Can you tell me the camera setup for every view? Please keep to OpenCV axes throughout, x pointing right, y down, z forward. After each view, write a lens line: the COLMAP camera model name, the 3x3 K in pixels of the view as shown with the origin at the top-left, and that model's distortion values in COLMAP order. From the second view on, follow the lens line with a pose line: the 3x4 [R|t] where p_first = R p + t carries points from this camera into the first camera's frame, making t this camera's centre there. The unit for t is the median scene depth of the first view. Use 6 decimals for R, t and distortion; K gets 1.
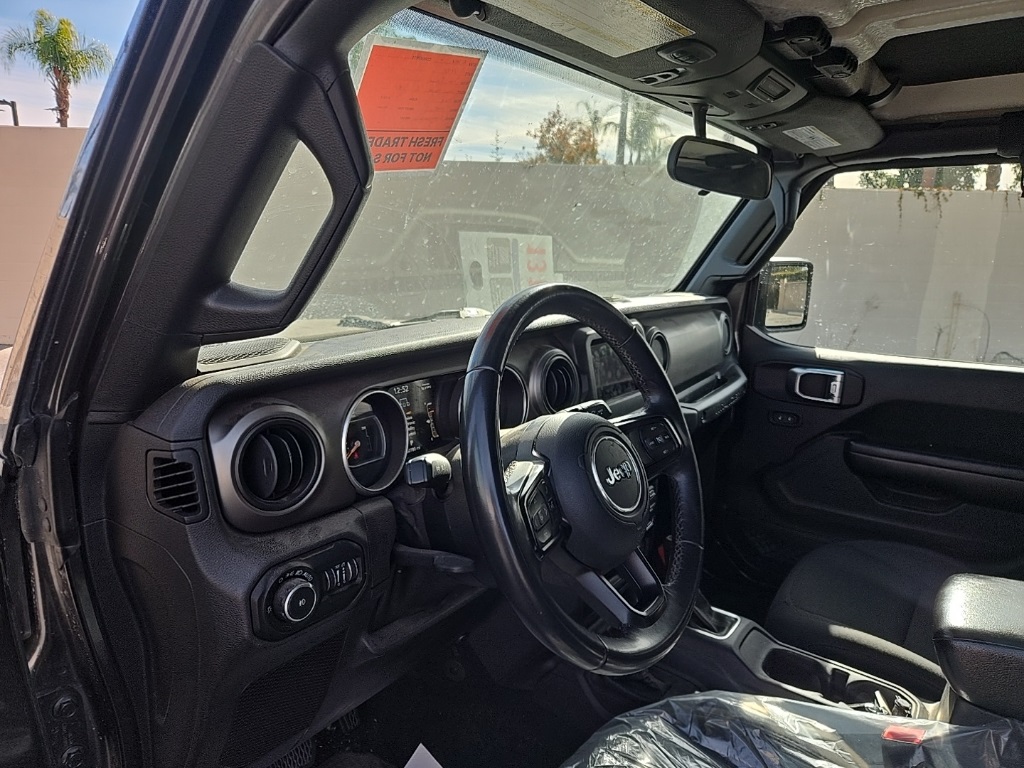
lens RADIAL K [[700.9, 0, 524.9], [0, 700.9, 383.9], [0, 0, 1]] dist [0.057510, -0.055284]
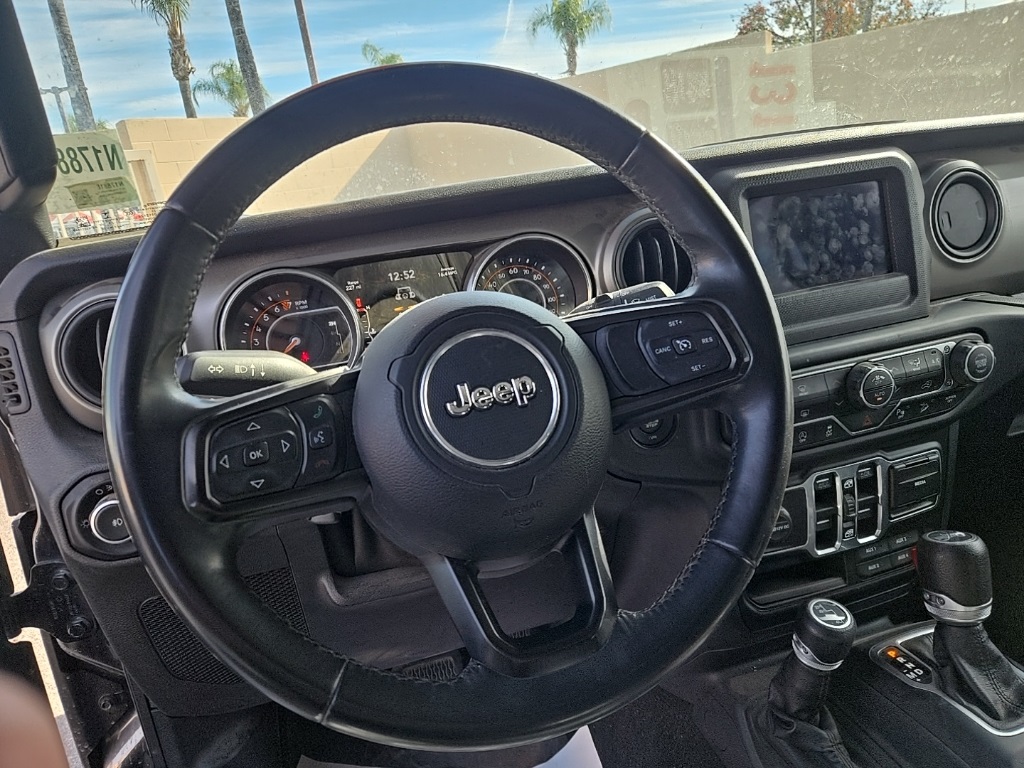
lens RADIAL K [[695.3, 0, 511.2], [0, 695.3, 381.1], [0, 0, 1]] dist [0.052747, -0.056420]
pose [[0.782700, 0.052817, -0.620154, 0.449528], [0.012712, 0.994828, 0.100772, 0.056234], [0.622270, -0.086758, 0.777980, 0.548244]]
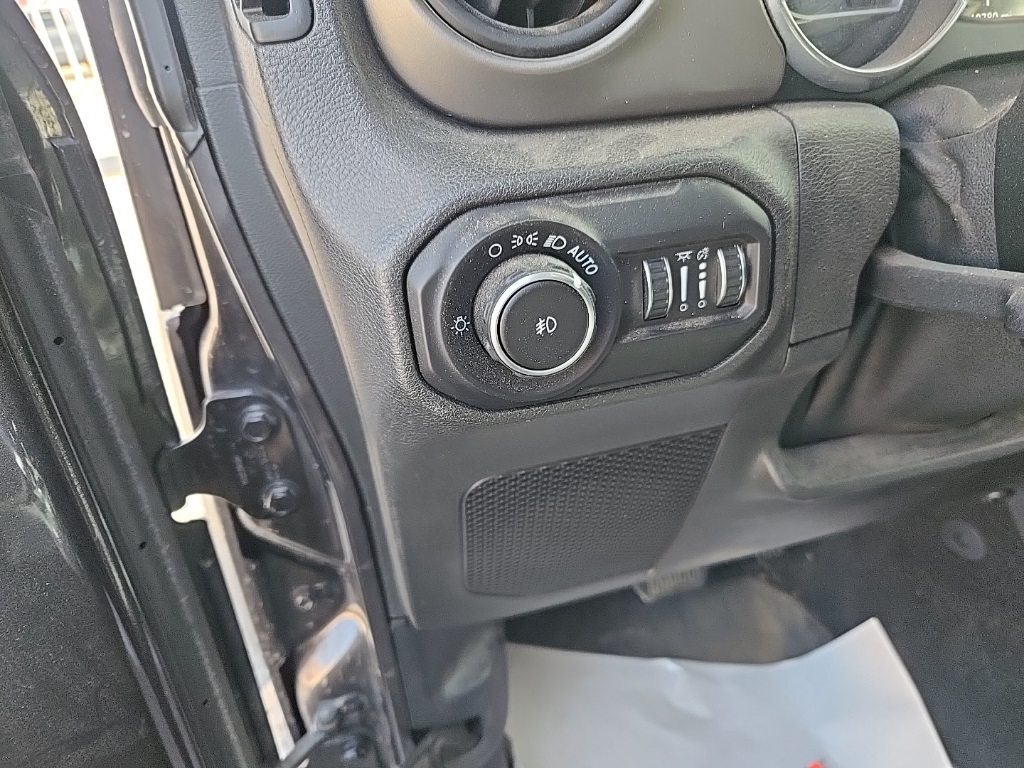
lens RADIAL K [[688.3, 0, 550.6], [0, 688.3, 356.6], [0, 0, 1]] dist [0.050406, 0.000156]
pose [[0.787438, 0.213141, -0.578371, -0.100763], [-0.047390, 0.956470, 0.287958, 0.188496], [0.614570, -0.199340, 0.763261, 0.617424]]
